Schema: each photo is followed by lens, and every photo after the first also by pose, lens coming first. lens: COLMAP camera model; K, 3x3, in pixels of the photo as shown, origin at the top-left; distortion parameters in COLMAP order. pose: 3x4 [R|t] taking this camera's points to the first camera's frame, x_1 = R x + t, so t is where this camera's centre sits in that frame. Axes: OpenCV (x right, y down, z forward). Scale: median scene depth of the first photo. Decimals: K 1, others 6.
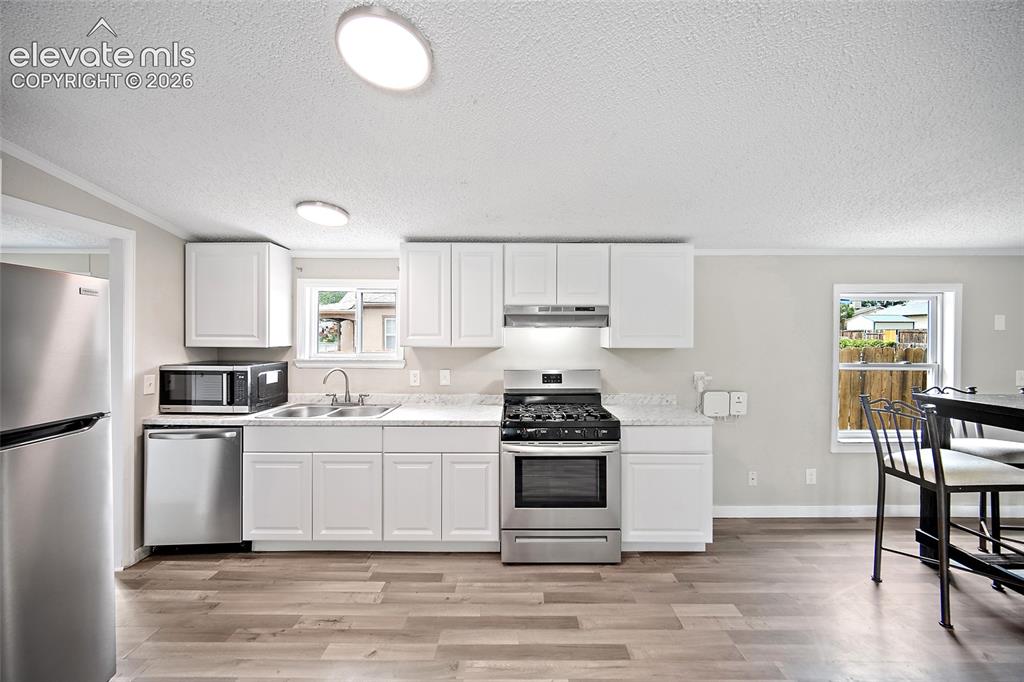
lens RADIAL K [[401.5, 0, 514.2], [0, 401.5, 336.5], [0, 0, 1]] dist [-0.005221, 0.001814]
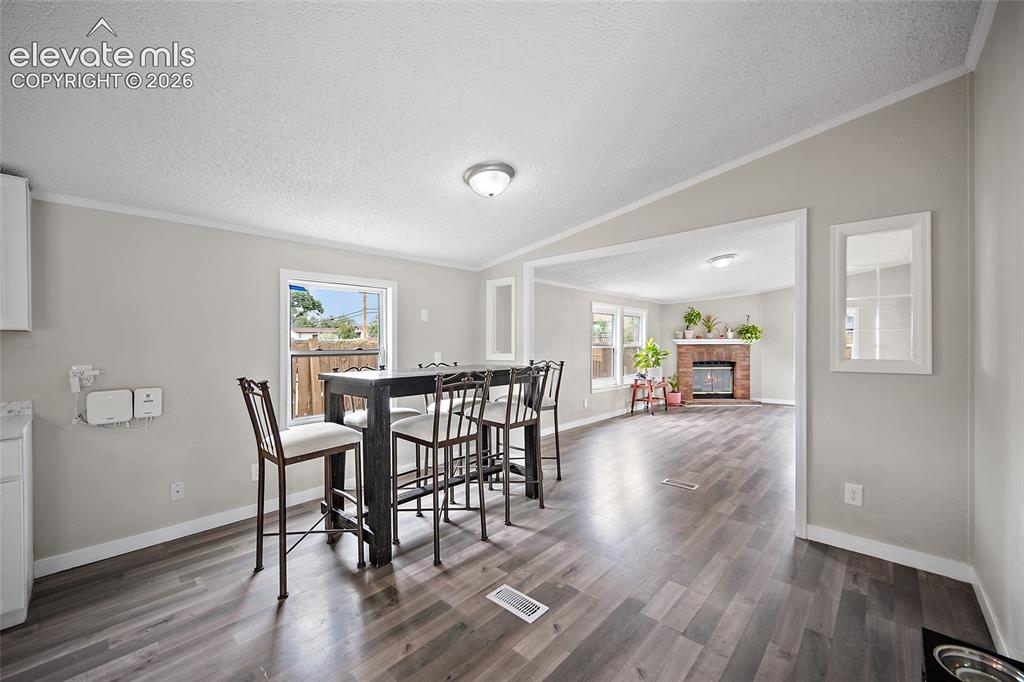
lens RADIAL K [[401.5, 0, 511.9], [0, 401.5, 343.6], [0, 0, 1]] dist [-0.005221, 0.001814]
pose [[0.678847, -0.008621, 0.734229, 0.583030], [0.005813, 0.999963, 0.006367, 0.060833], [-0.734257, -0.000054, 0.678872, -0.089544]]
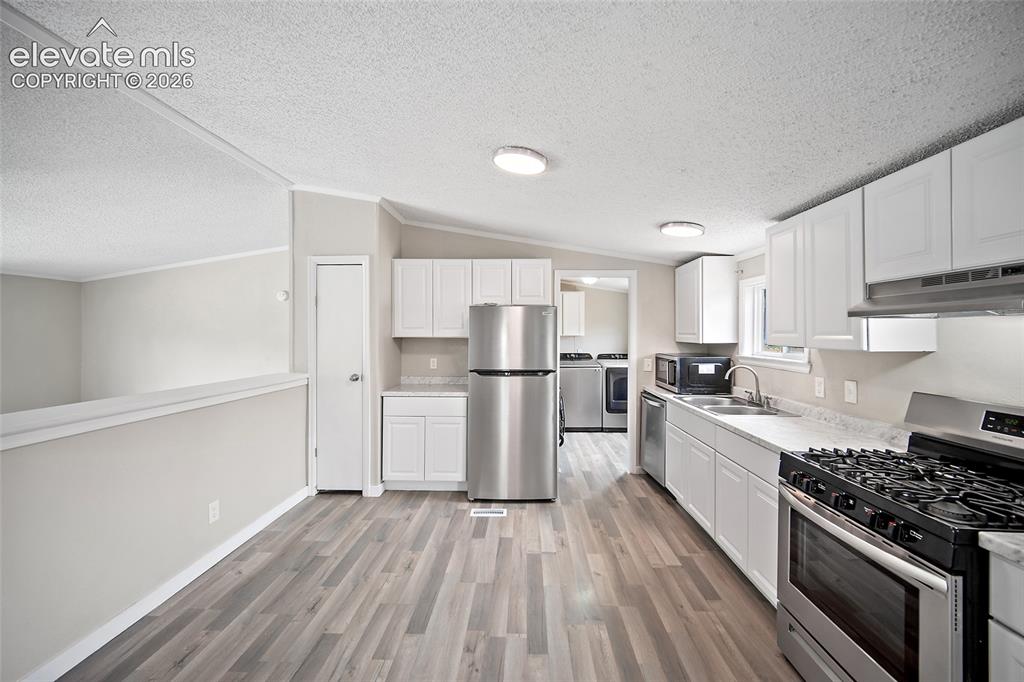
lens RADIAL K [[401.5, 0, 515.5], [0, 401.5, 330.6], [0, 0, 1]] dist [-0.005221, 0.001814]
pose [[-0.016068, -0.011128, -0.999809, 0.683960], [0.000580, 0.999938, -0.011139, 0.001288], [0.999871, -0.000759, -0.016061, 0.521545]]
